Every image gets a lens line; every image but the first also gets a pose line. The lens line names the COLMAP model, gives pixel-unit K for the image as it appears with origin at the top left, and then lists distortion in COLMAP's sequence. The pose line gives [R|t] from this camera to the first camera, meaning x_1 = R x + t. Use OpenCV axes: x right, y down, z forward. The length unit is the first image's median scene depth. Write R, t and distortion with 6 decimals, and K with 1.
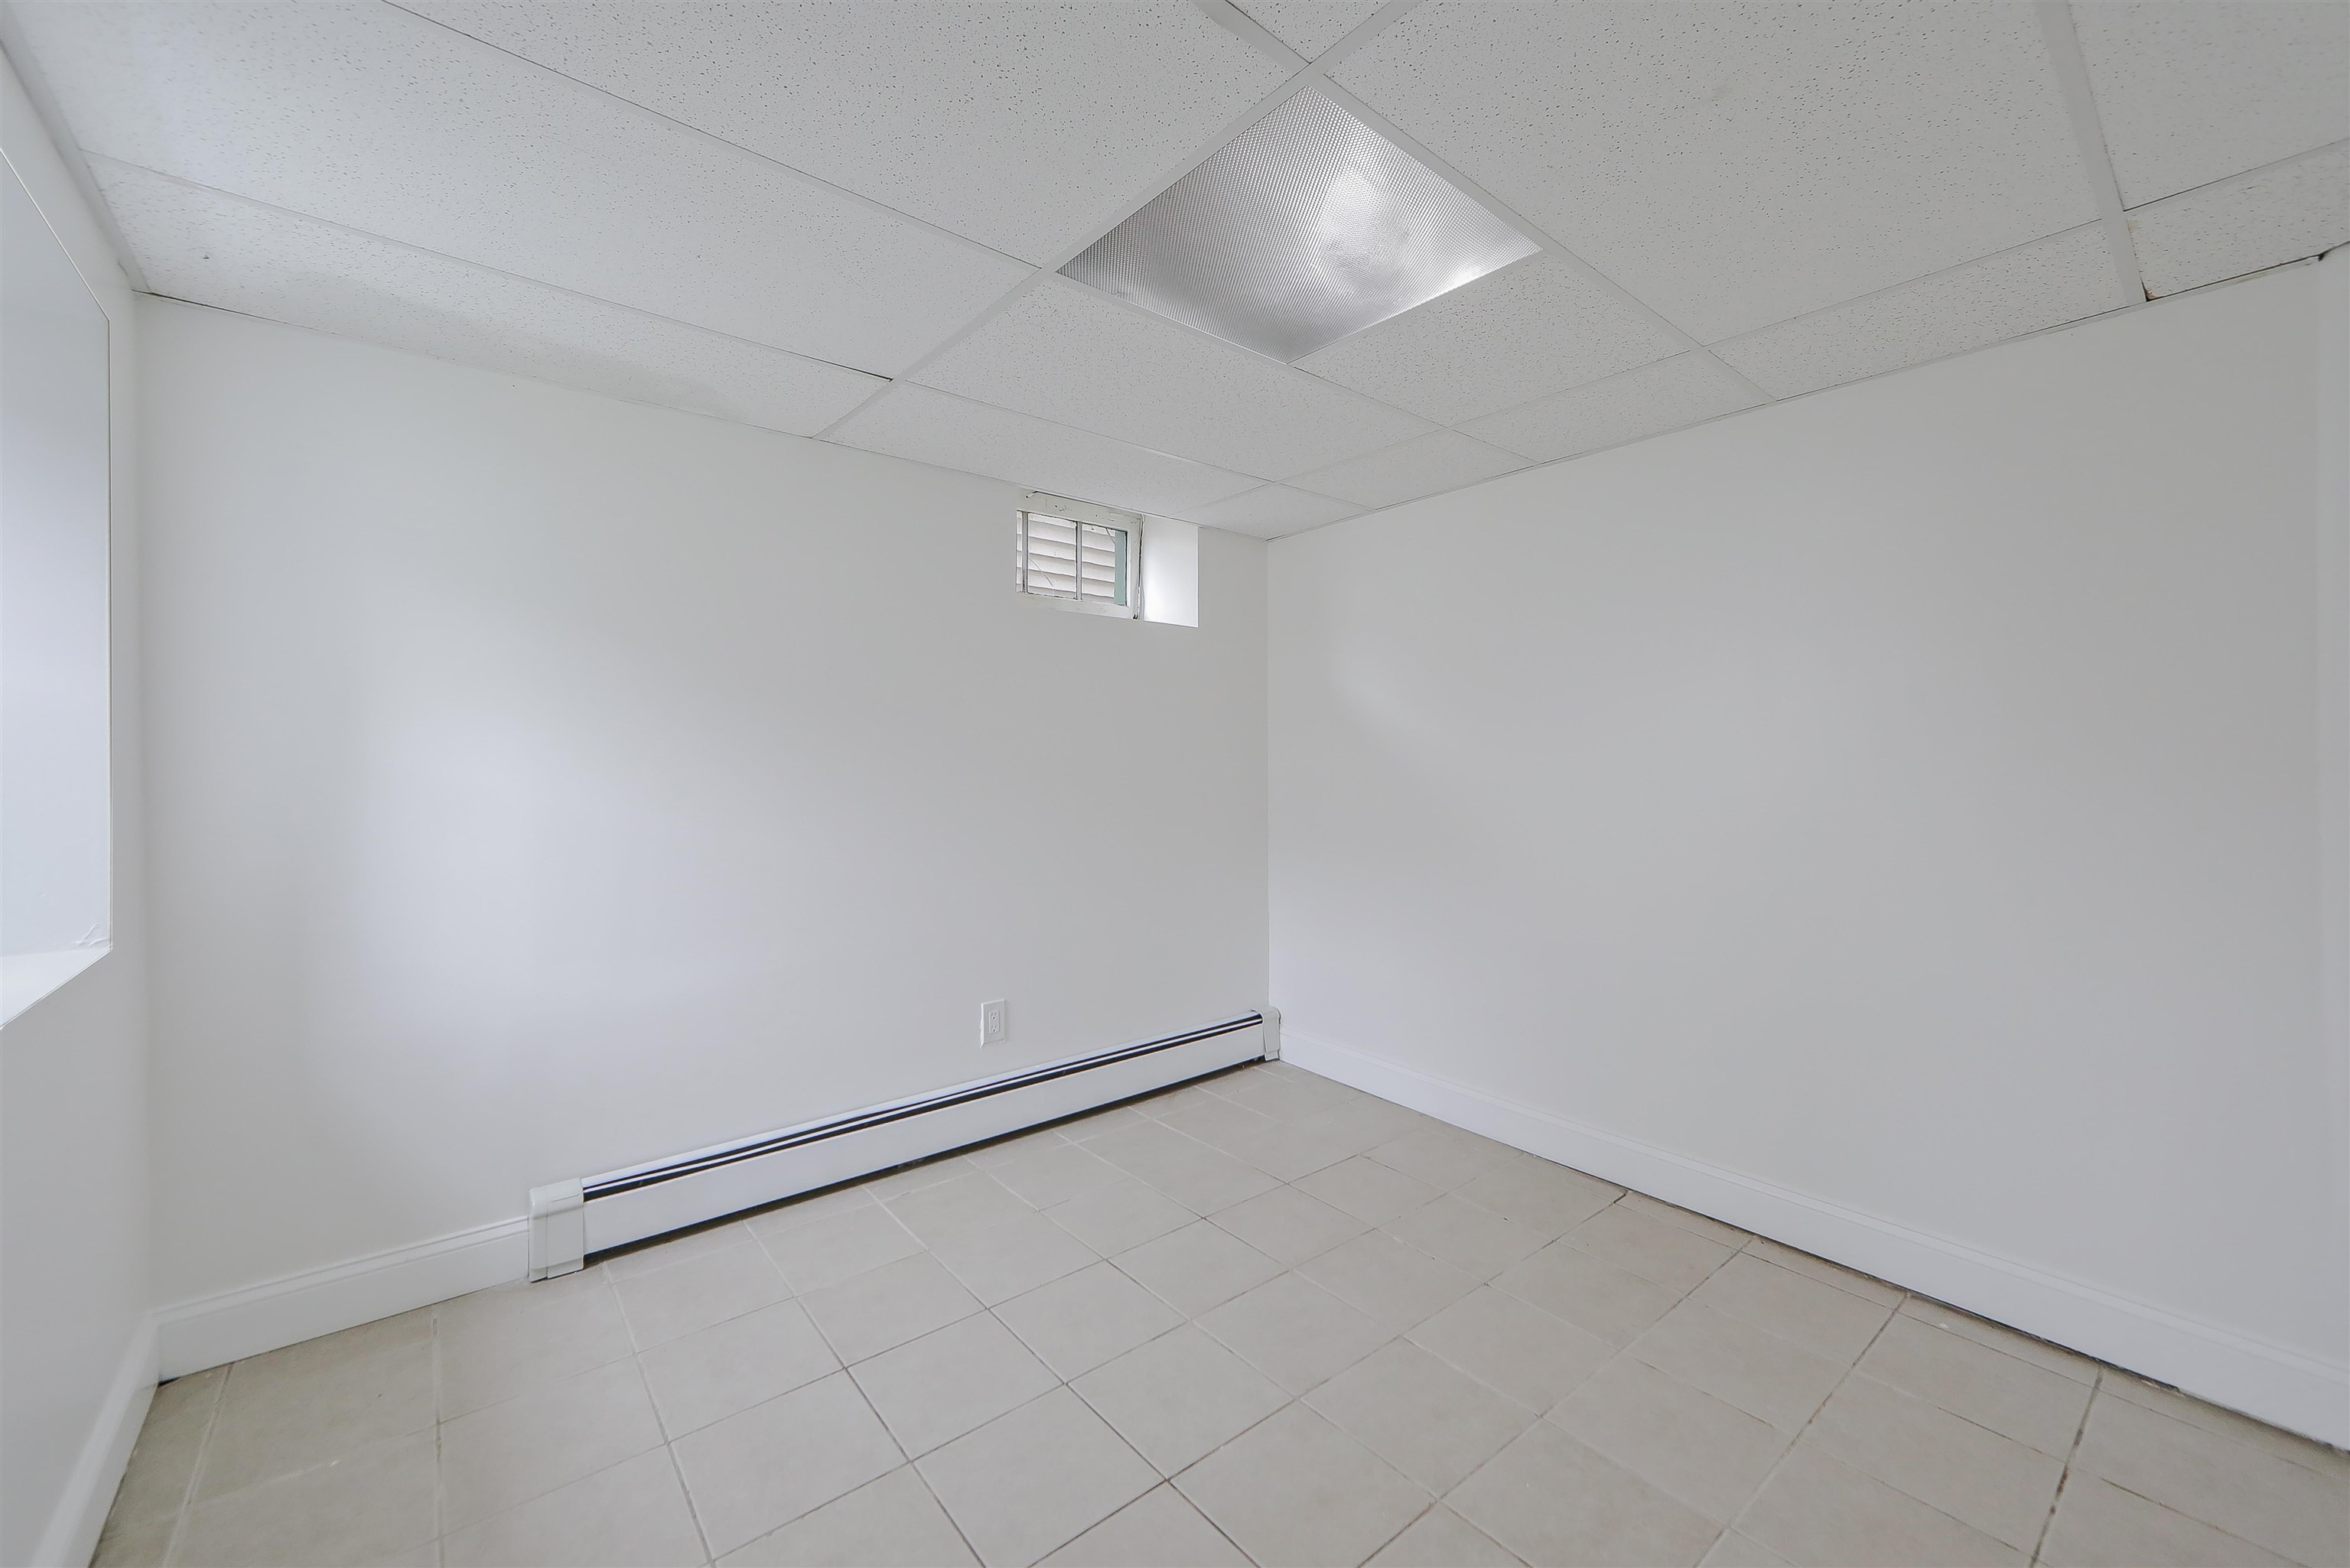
lens RADIAL K [[934.0, 0, 1177.5], [0, 934.0, 760.0], [0, 0, 1]] dist [0.000629, 0.000462]
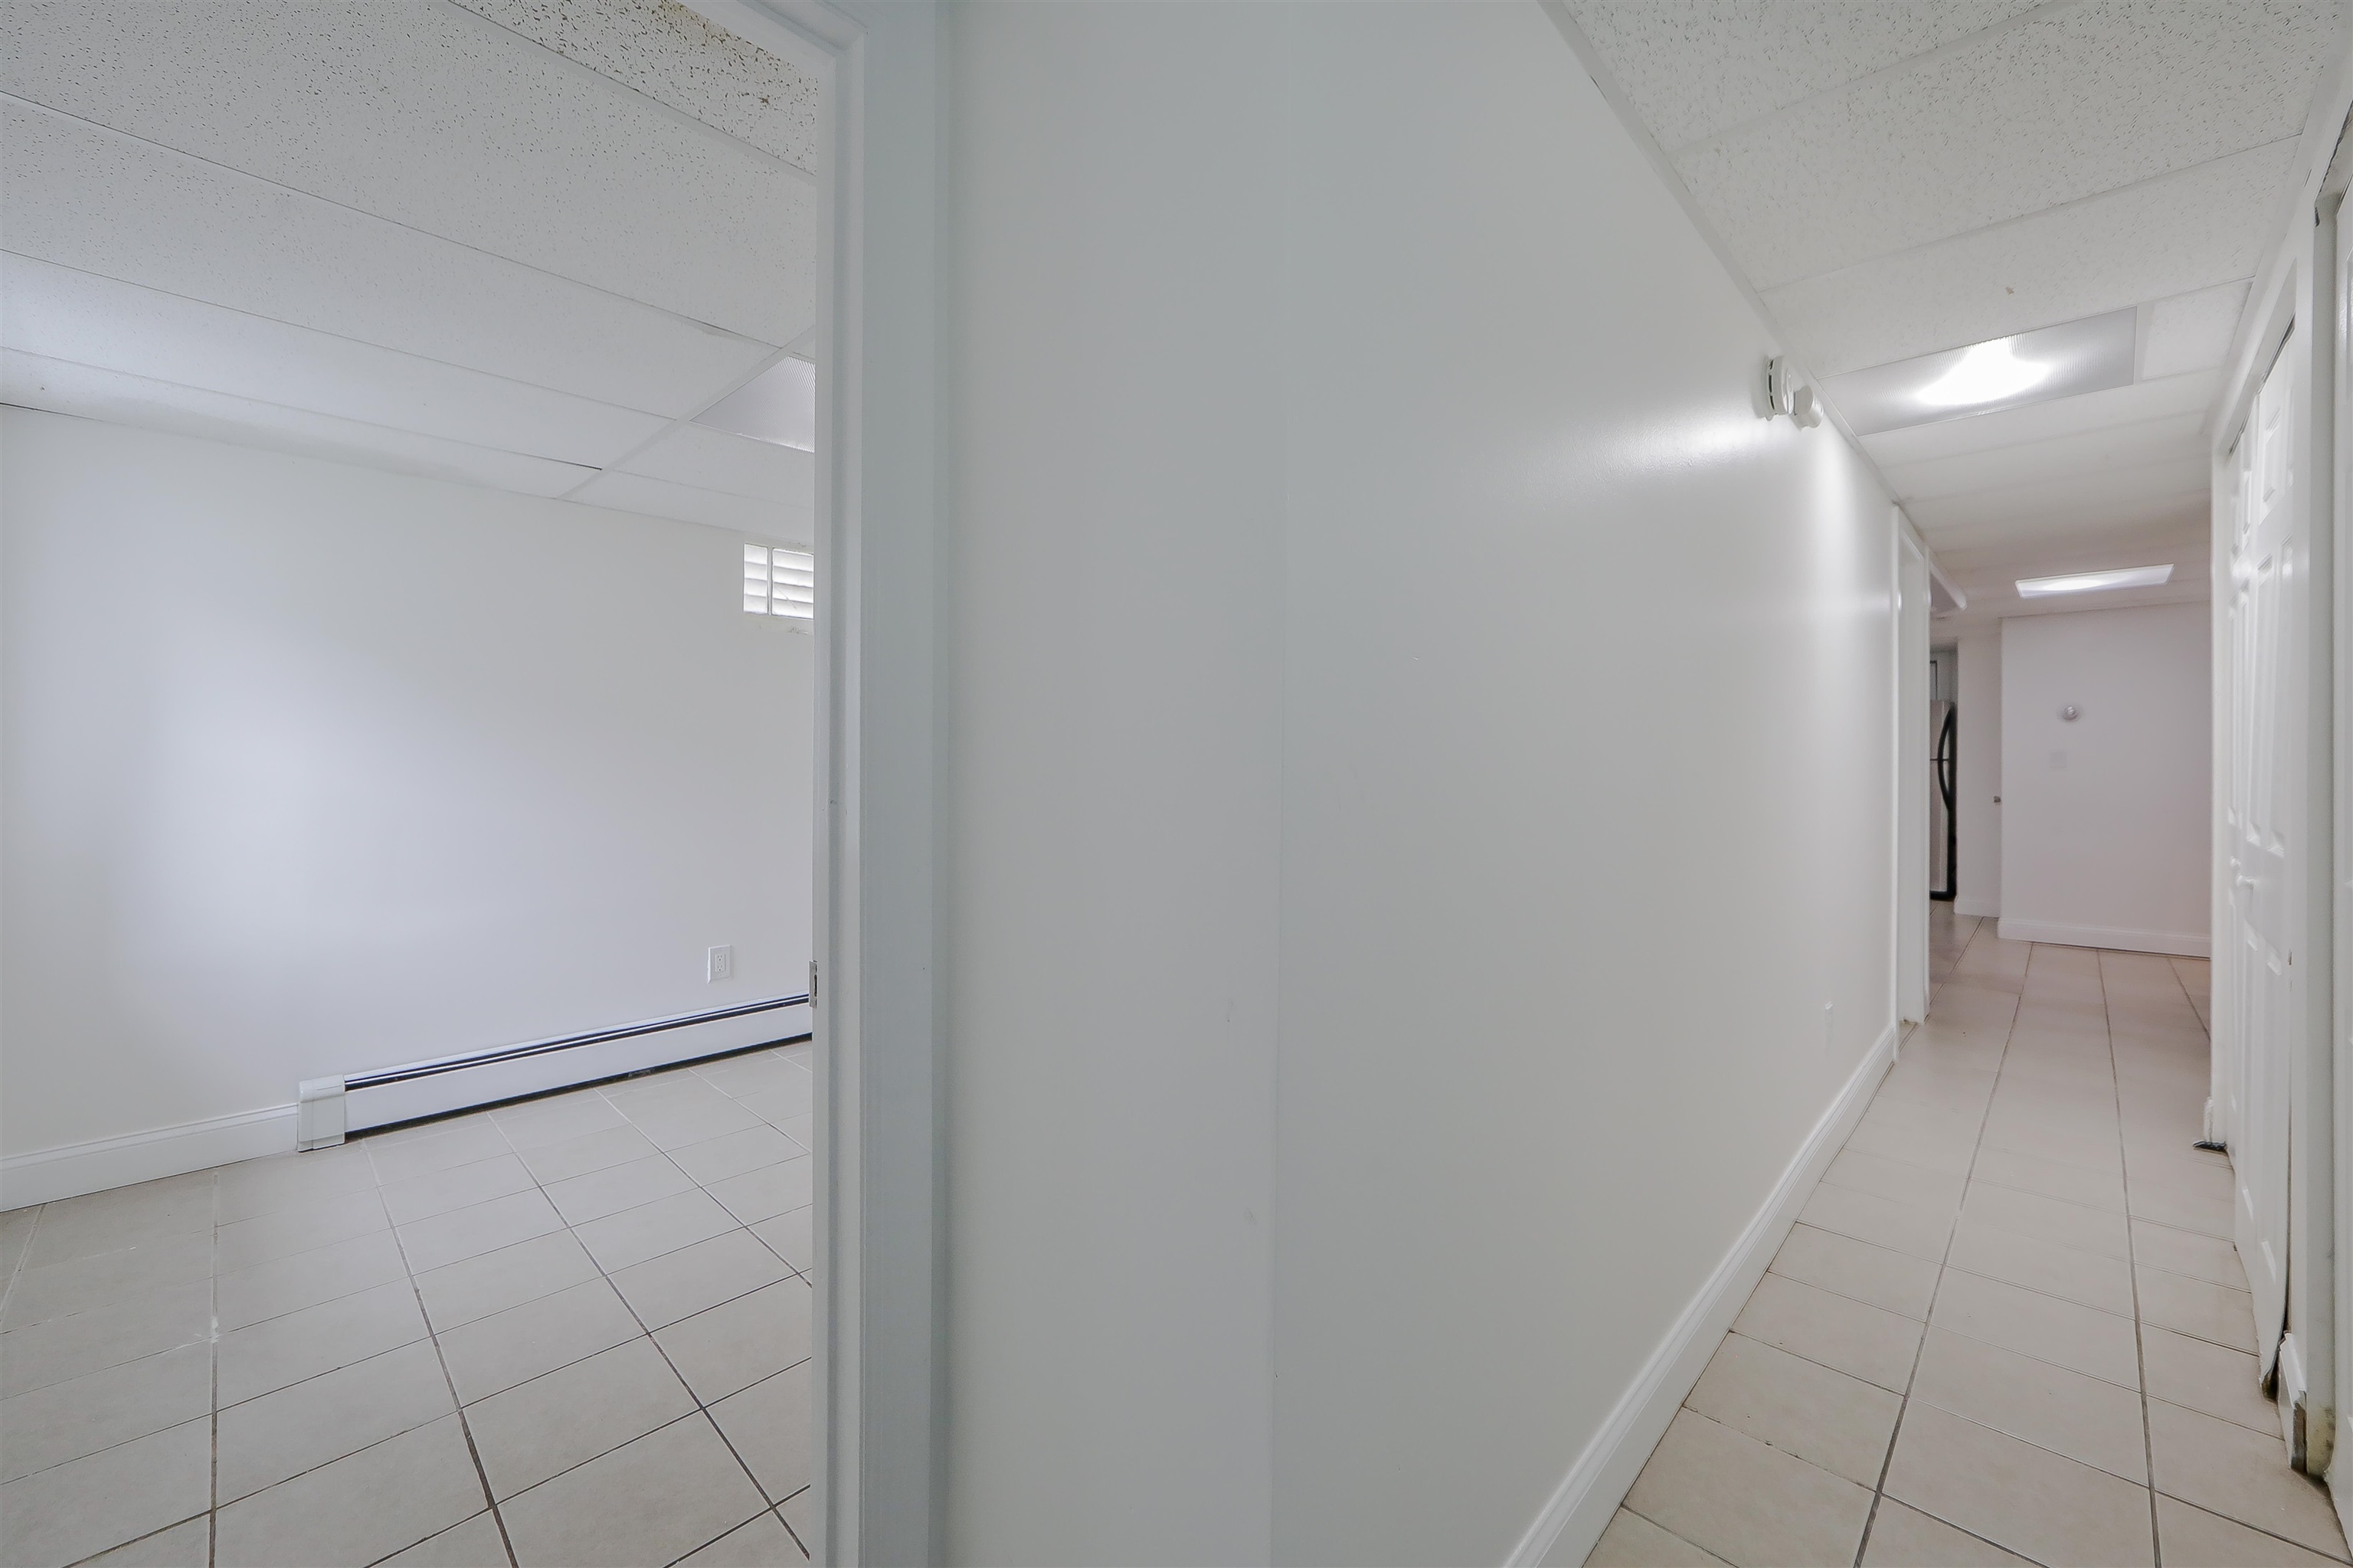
lens RADIAL K [[990.4, 0, 1173.4], [0, 990.4, 747.4], [0, 0, 1]] dist [0.020779, -0.000345]
pose [[0.996360, 0.007044, 0.084953, 0.384228], [-0.007005, 0.999975, -0.000748, -0.009944], [-0.084956, 0.000150, 0.996385, -0.484735]]
